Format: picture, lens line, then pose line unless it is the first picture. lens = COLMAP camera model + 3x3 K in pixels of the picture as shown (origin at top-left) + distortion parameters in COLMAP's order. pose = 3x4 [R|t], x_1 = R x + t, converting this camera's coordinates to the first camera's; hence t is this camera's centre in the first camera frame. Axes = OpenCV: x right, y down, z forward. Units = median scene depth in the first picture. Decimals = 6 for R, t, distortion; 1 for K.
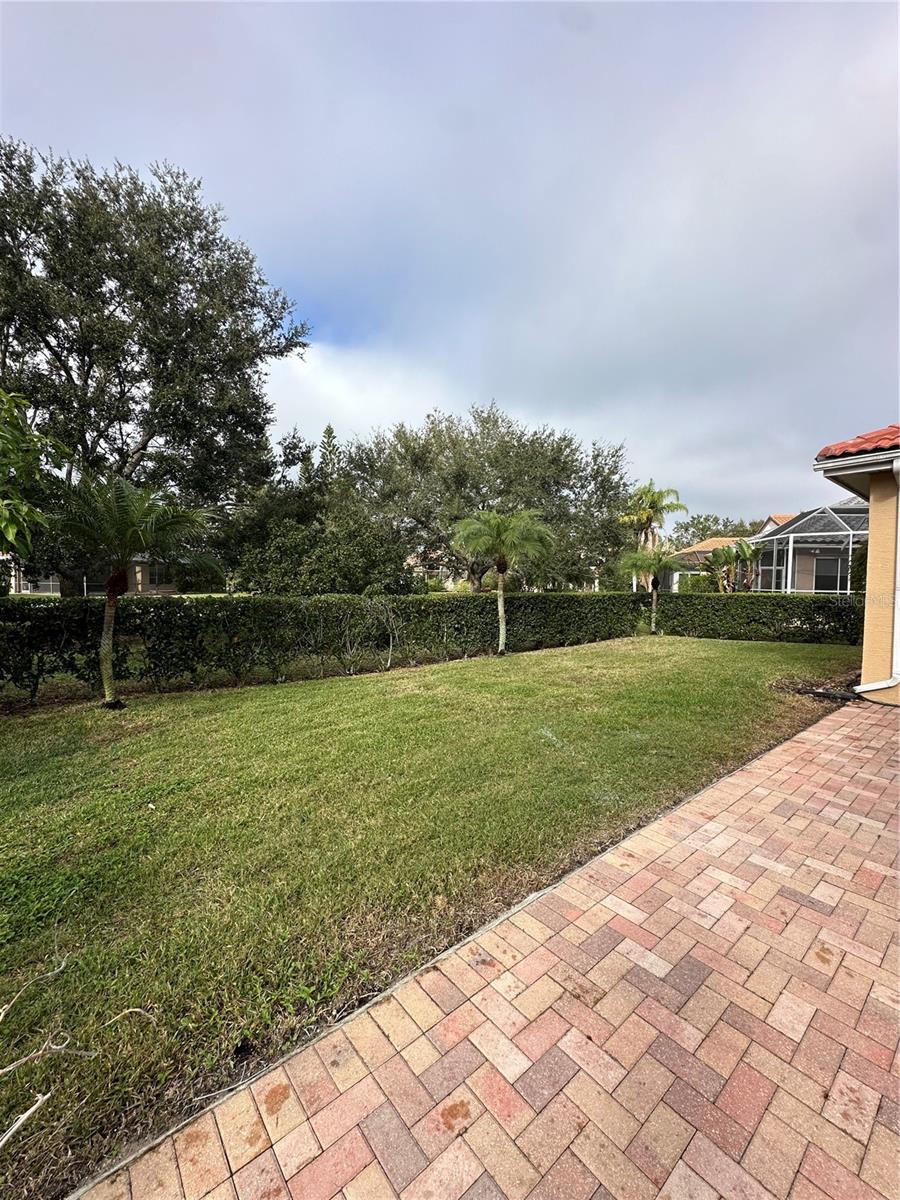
lens RADIAL K [[480.6, 0, 447.0], [0, 480.6, 601.2], [0, 0, 1]] dist [-0.003644, 0.000956]
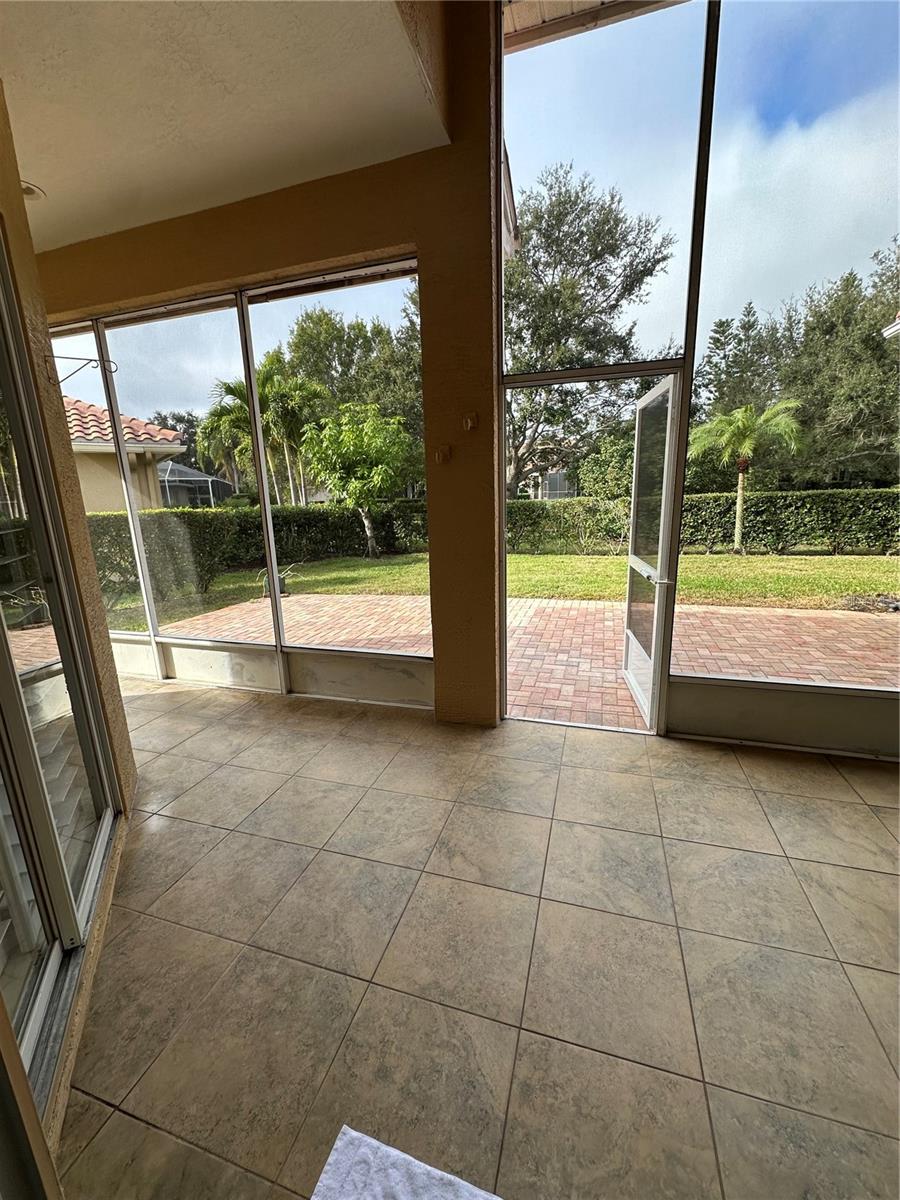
lens RADIAL K [[480.6, 0, 448.3], [0, 480.6, 601.8], [0, 0, 1]] dist [-0.003644, 0.000956]
pose [[0.542368, 0.158153, -0.825121, 0.648351], [0.009142, 0.980953, 0.194031, 0.007698], [0.840091, -0.112779, 0.530592, -0.087380]]
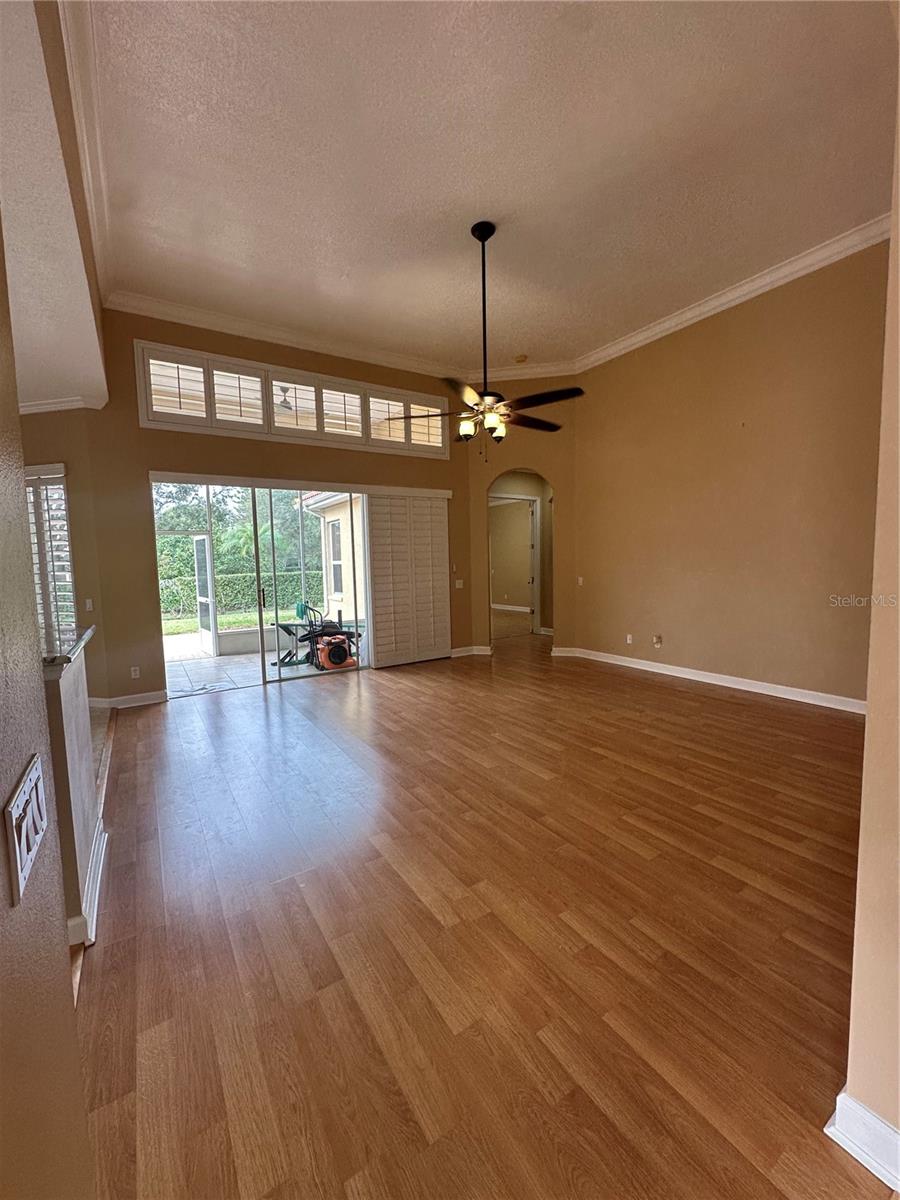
lens RADIAL K [[480.6, 0, 450.1], [0, 480.6, 602.2], [0, 0, 1]] dist [-0.003644, 0.000956]
pose [[0.992511, -0.019607, -0.120572, 0.974212], [0.025831, 0.998401, 0.050275, 0.016892], [0.119394, -0.053013, 0.991431, -0.578915]]
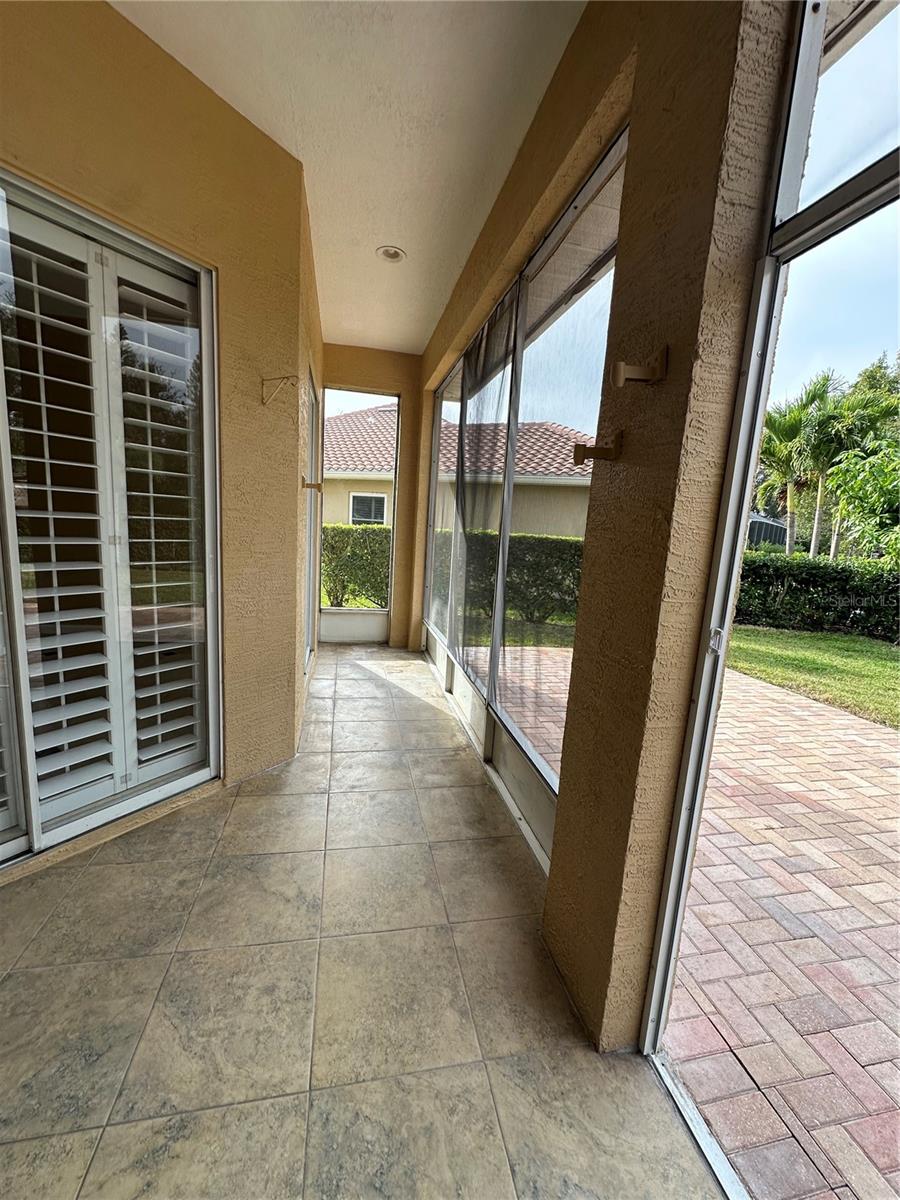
lens RADIAL K [[480.6, 0, 446.3], [0, 480.6, 598.5], [0, 0, 1]] dist [-0.003644, 0.000956]
pose [[-0.465288, 0.096622, -0.879870, 0.558921], [-0.100720, 0.981789, 0.161076, 0.002328], [0.879410, 0.163568, -0.447083, 0.080591]]
